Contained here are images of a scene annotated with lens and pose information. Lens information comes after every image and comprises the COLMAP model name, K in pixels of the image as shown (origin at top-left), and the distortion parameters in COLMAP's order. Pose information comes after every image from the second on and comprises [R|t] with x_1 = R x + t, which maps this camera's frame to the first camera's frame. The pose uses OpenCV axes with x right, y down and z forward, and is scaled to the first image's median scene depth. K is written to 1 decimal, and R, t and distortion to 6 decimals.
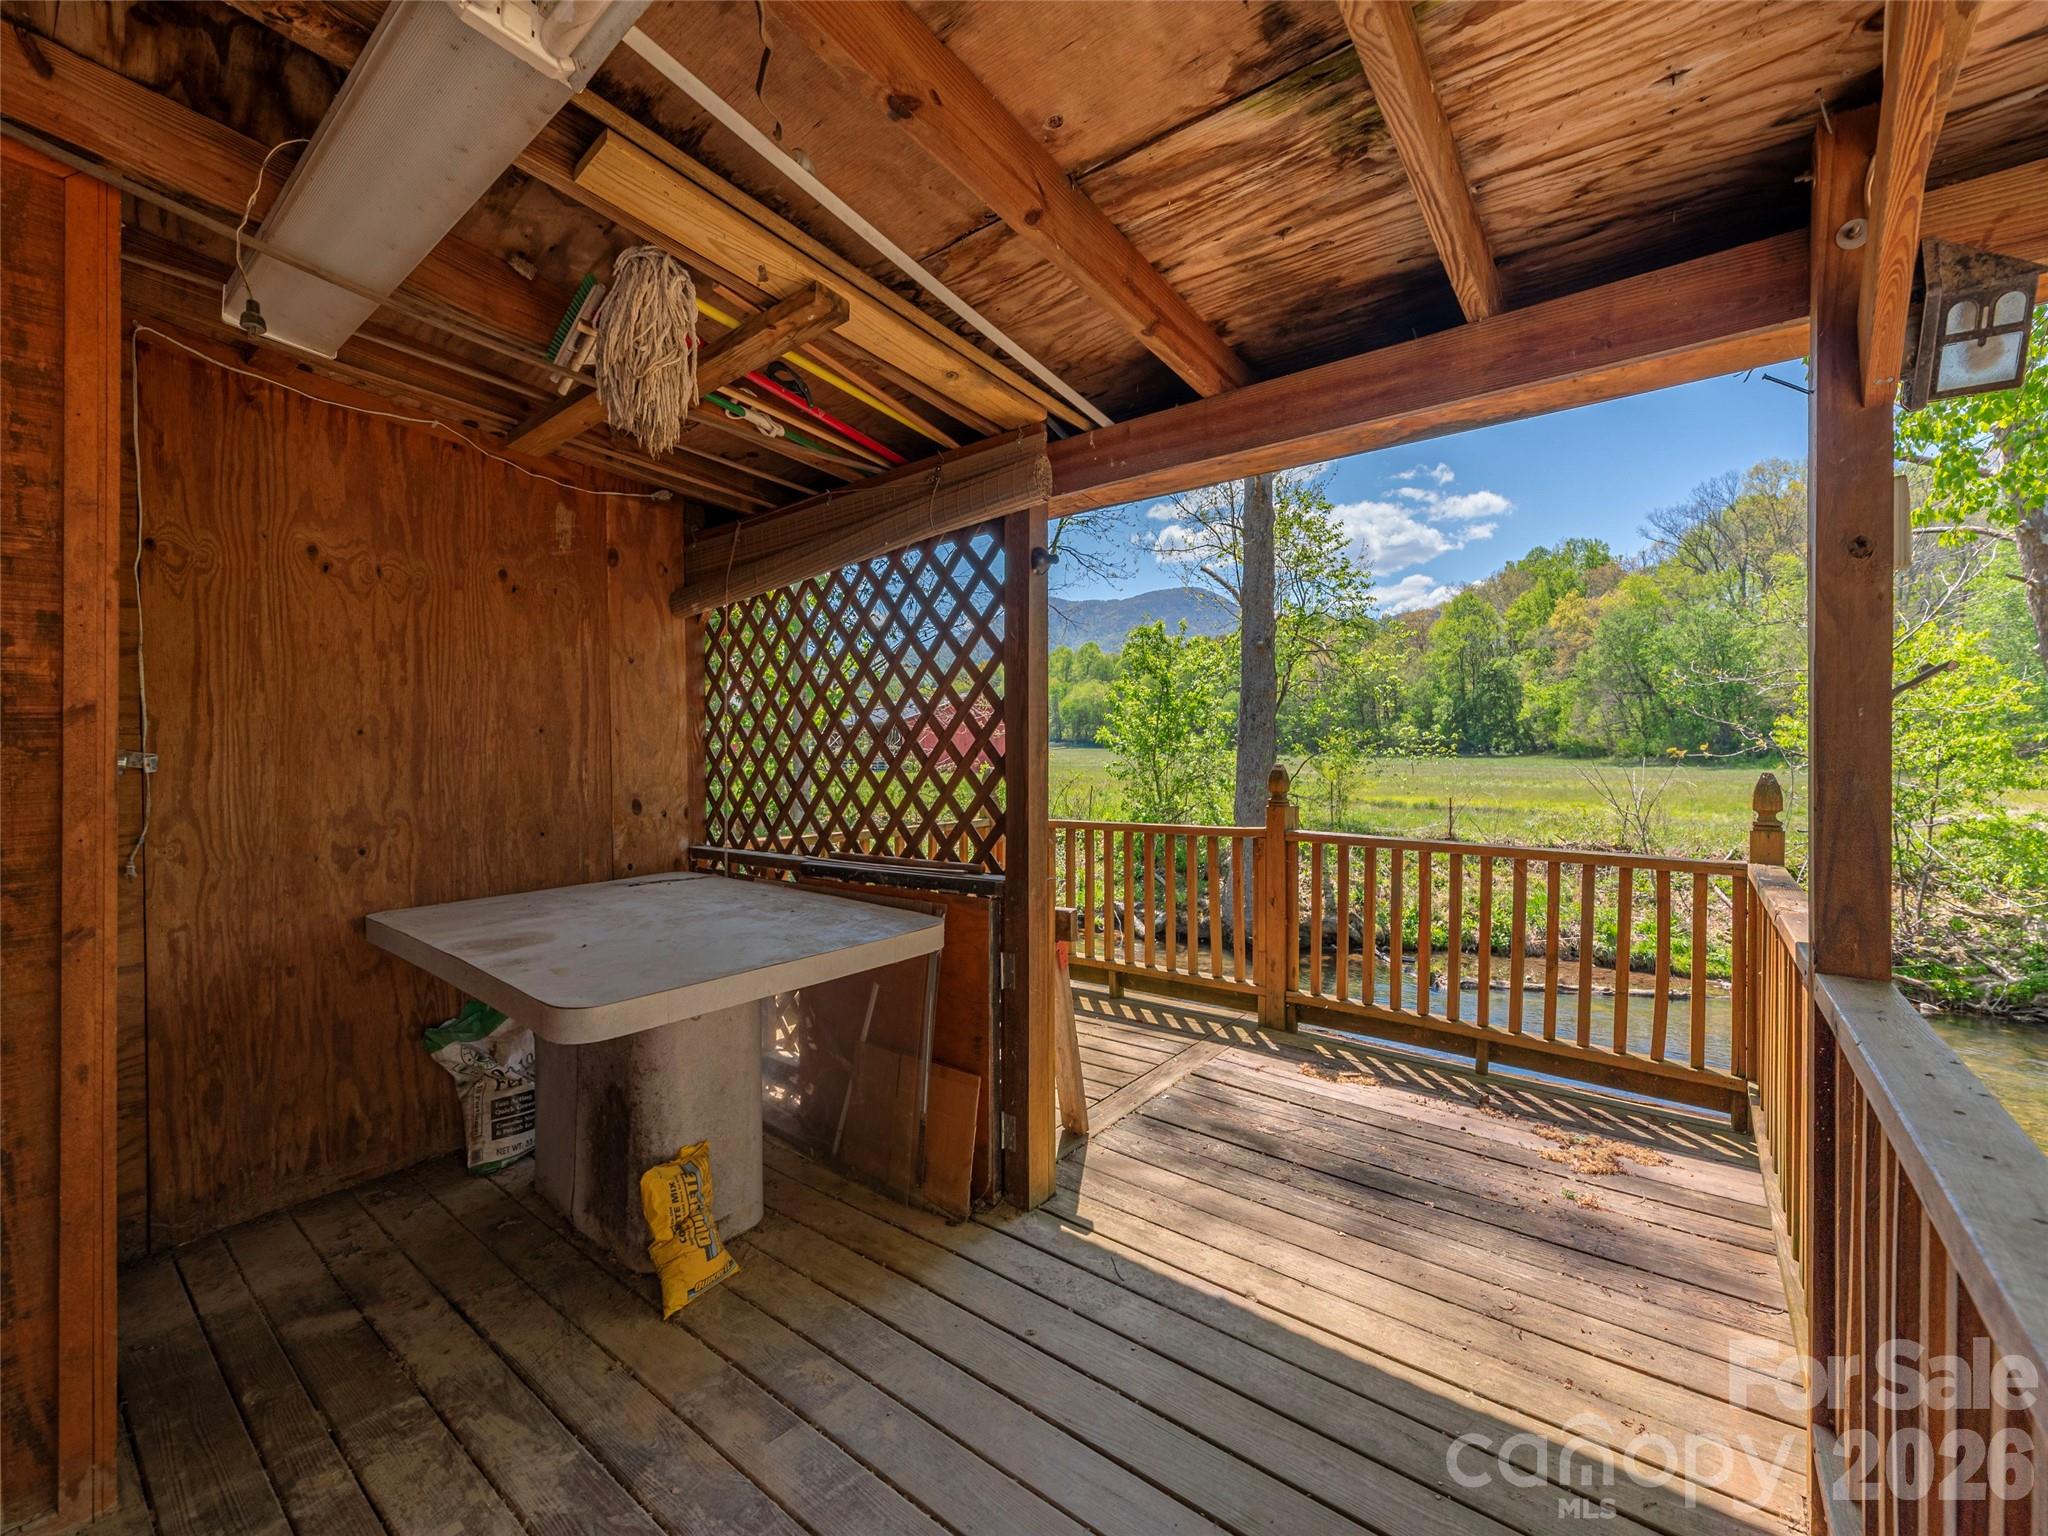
lens RADIAL K [[856.9, 0, 1001.6], [0, 856.9, 752.9], [0, 0, 1]] dist [-0.006470, 0.001007]
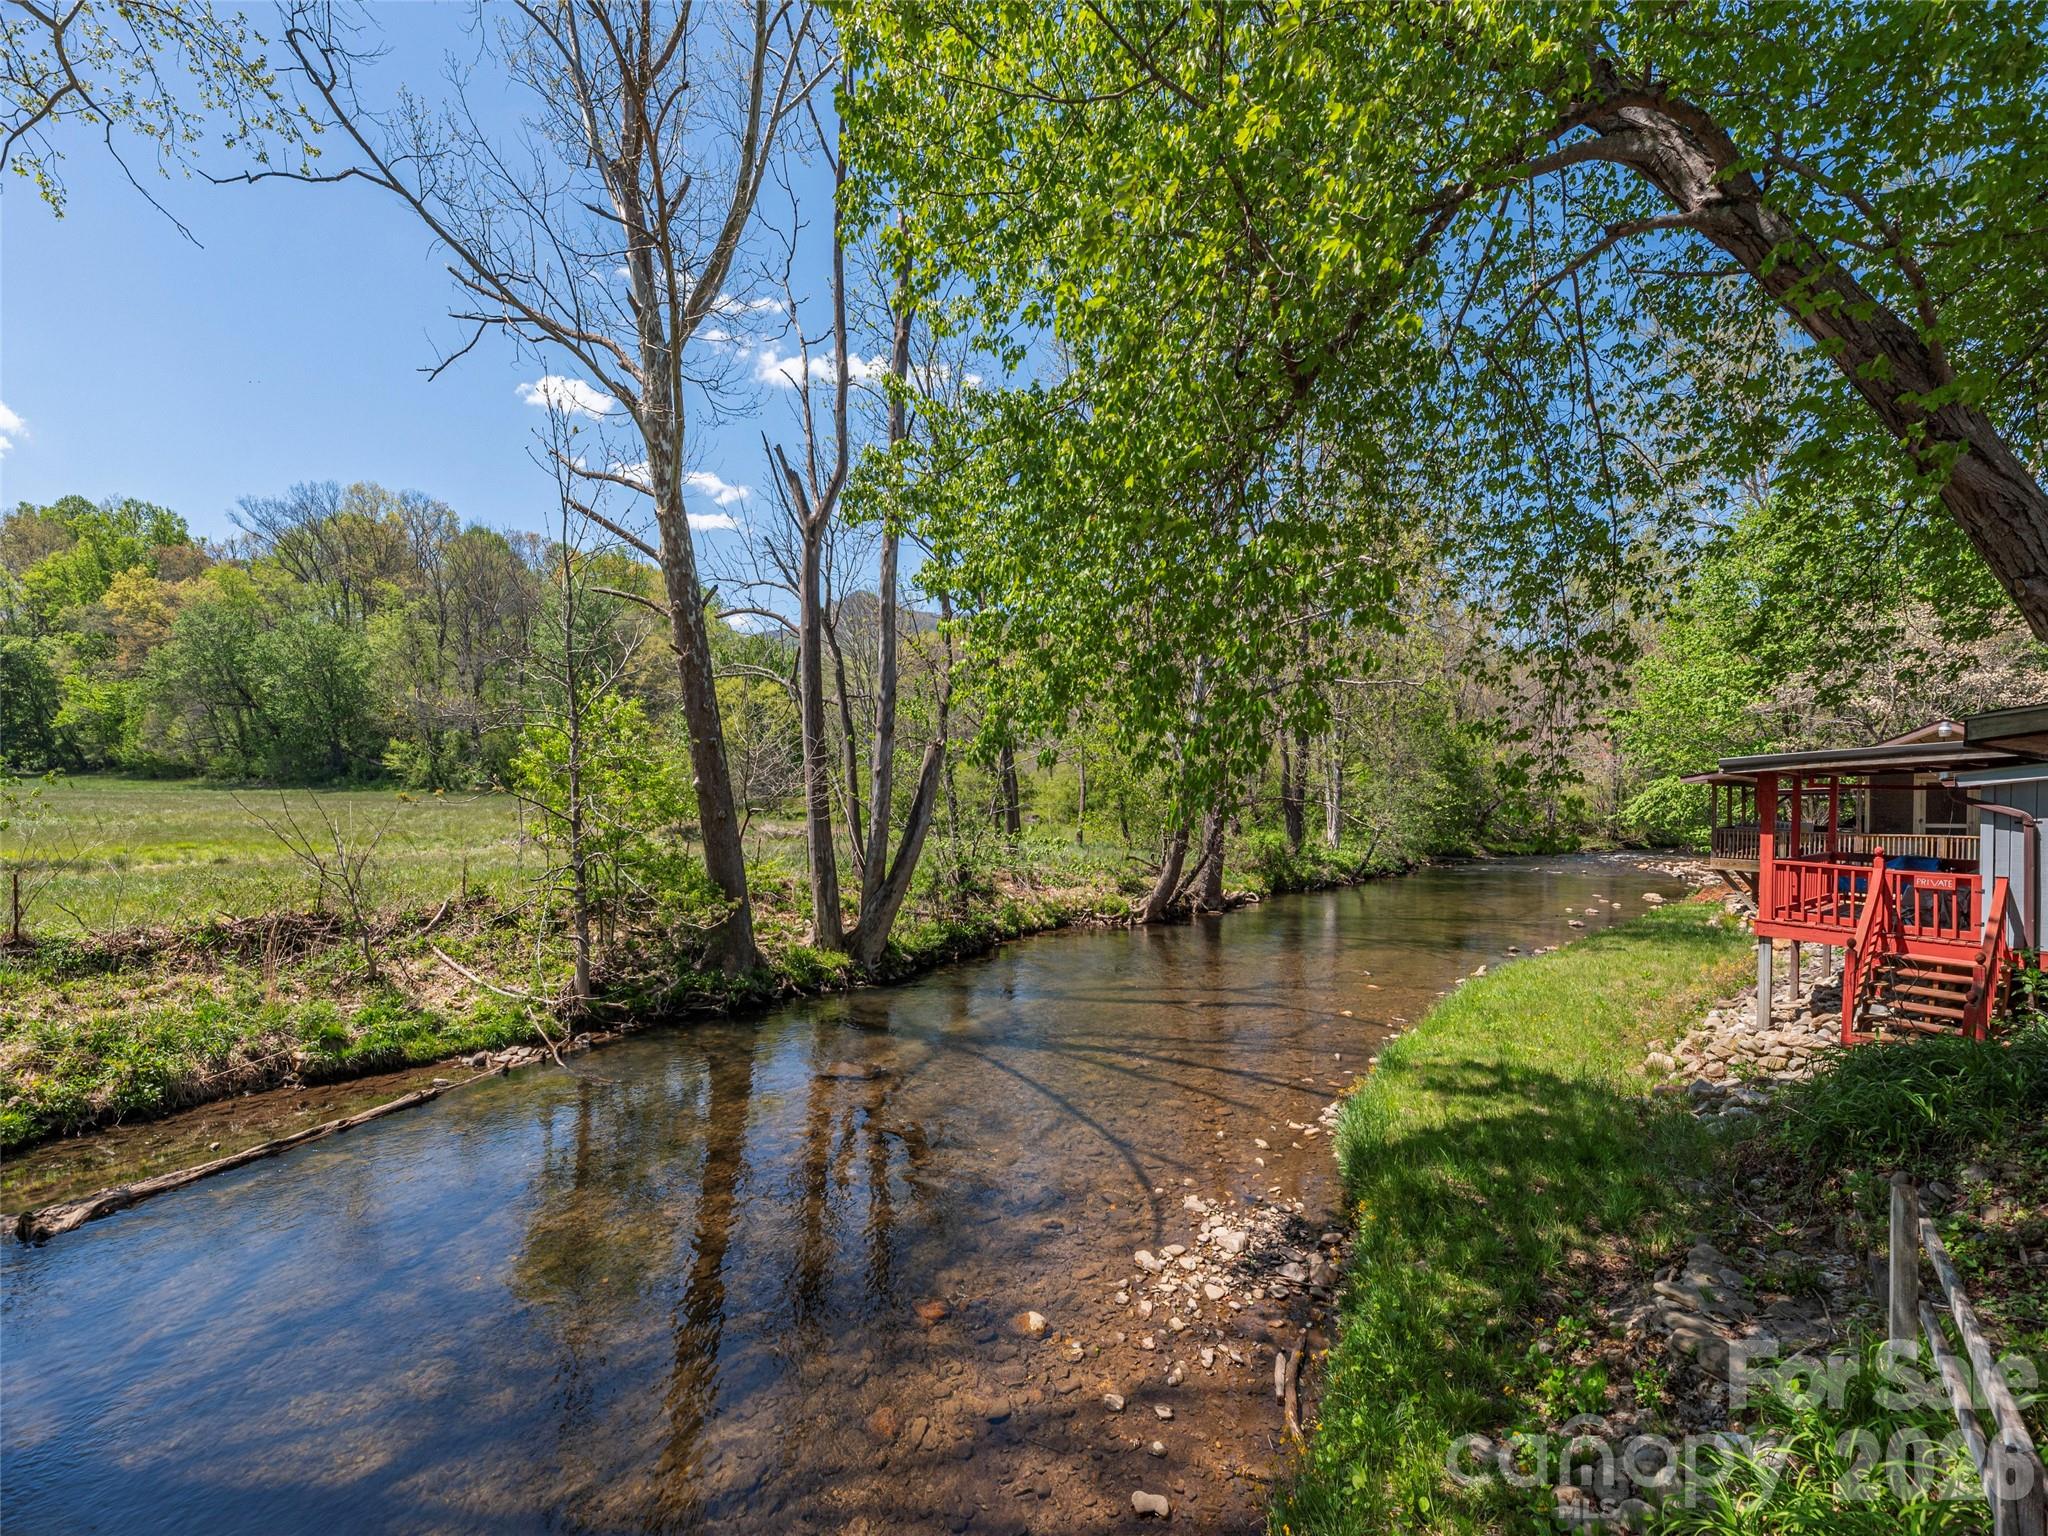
lens RADIAL K [[856.9, 0, 1032.5], [0, 856.9, 816.3], [0, 0, 1]] dist [-0.006470, 0.001007]
pose [[0.161011, -0.041621, 0.986075, 0.069916], [-0.013591, 0.998922, 0.044382, -0.024113], [-0.986859, -0.020547, 0.160272, 0.242923]]
